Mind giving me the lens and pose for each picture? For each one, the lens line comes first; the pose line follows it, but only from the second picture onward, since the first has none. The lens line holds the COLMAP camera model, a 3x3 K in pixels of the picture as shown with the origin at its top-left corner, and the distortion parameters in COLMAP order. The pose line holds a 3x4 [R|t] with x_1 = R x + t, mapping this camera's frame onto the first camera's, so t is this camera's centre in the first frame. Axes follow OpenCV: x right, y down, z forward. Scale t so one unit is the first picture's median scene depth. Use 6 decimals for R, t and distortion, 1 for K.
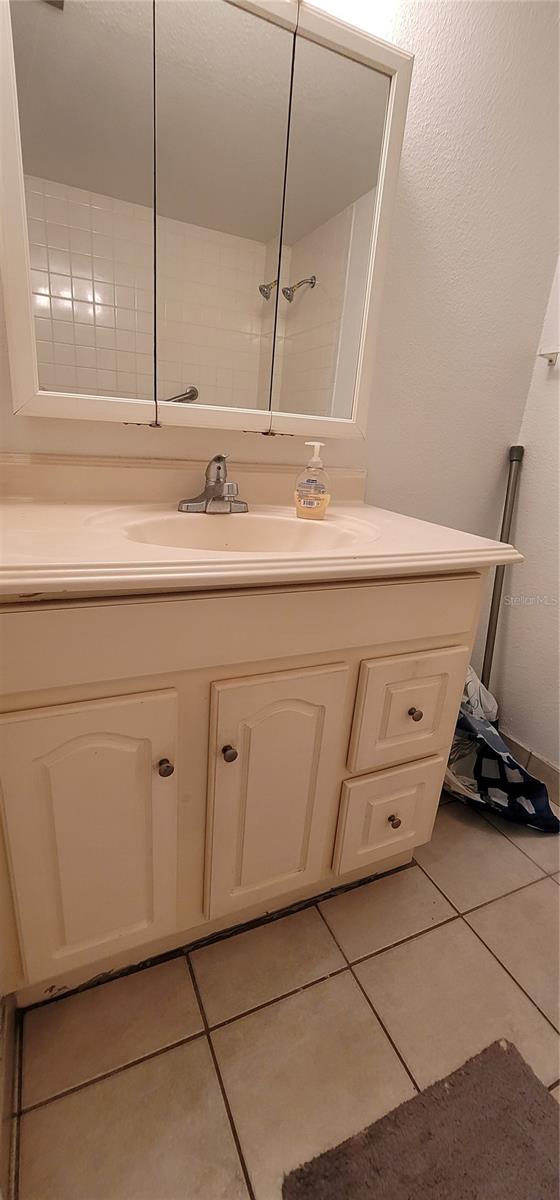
lens RADIAL K [[490.3, 0, 279.6], [0, 490.3, 601.1], [0, 0, 1]] dist [-0.006578, 0.002099]
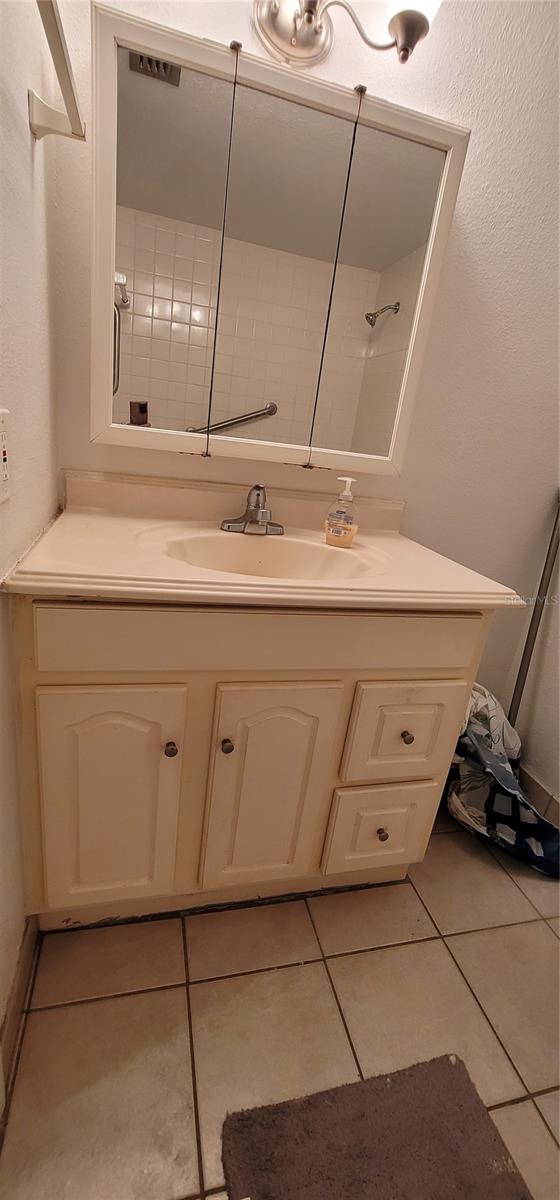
lens RADIAL K [[490.3, 0, 278.8], [0, 490.3, 601.2], [0, 0, 1]] dist [-0.006578, 0.002099]
pose [[0.982793, 0.105688, -0.151488, 0.130223], [-0.107417, 0.994209, -0.003254, -0.032910], [0.150267, 0.019470, 0.988454, -0.112423]]
